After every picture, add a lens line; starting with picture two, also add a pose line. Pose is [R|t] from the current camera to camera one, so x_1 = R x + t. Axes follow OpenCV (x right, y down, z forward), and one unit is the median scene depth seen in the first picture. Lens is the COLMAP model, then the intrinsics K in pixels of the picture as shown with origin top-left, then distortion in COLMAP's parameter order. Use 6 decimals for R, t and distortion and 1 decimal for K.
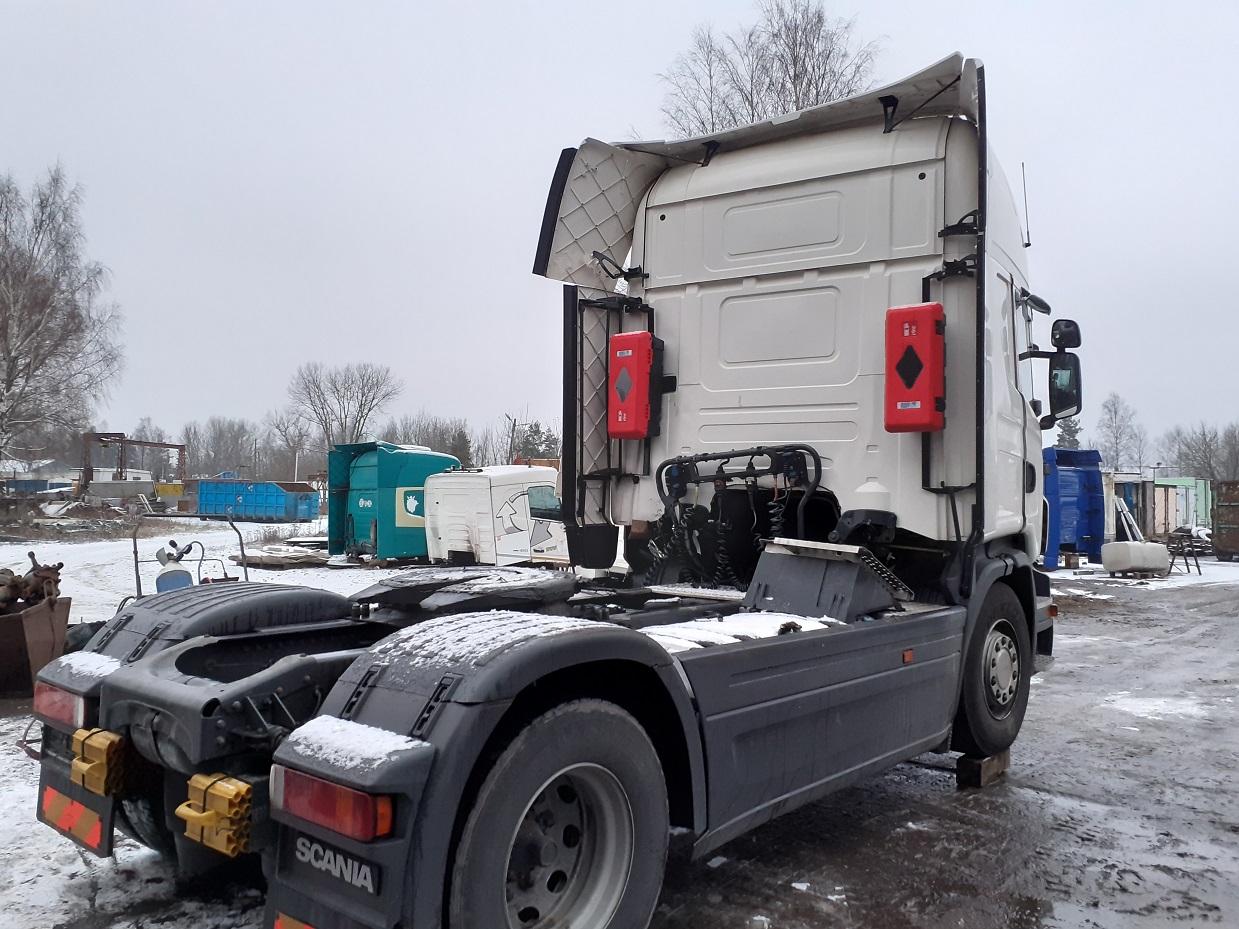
lens RADIAL K [[983.4, 0, 615.3], [0, 983.4, 463.3], [0, 0, 1]] dist [0.086382, -0.096274]
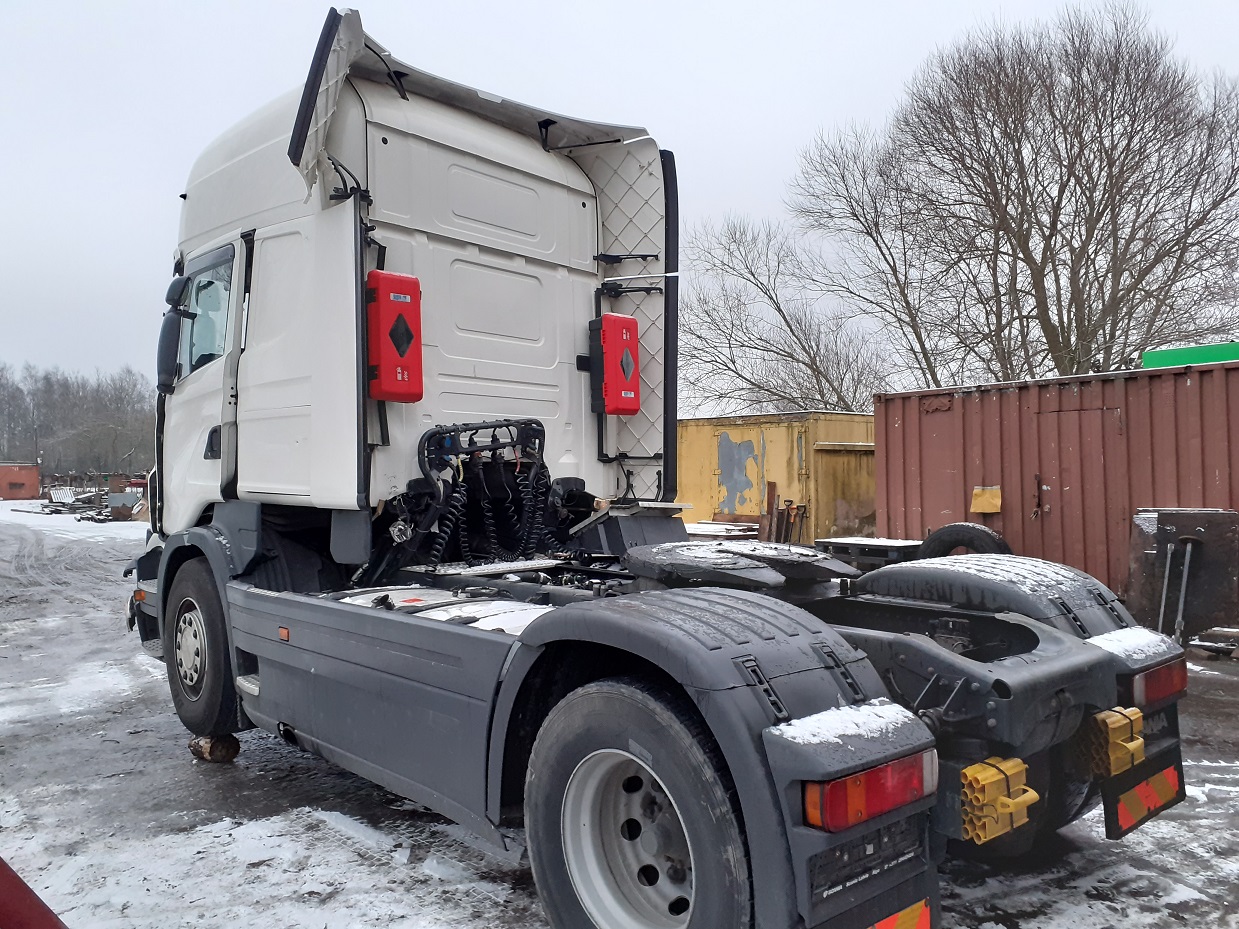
lens RADIAL K [[983.4, 0, 615.3], [0, 983.4, 463.3], [0, 0, 1]] dist [0.086382, -0.096274]
pose [[0.135386, -0.005225, 0.990779, -0.844773], [-0.015150, 0.999858, 0.007344, 0.019054], [-0.990677, -0.016005, 0.135287, 0.748687]]
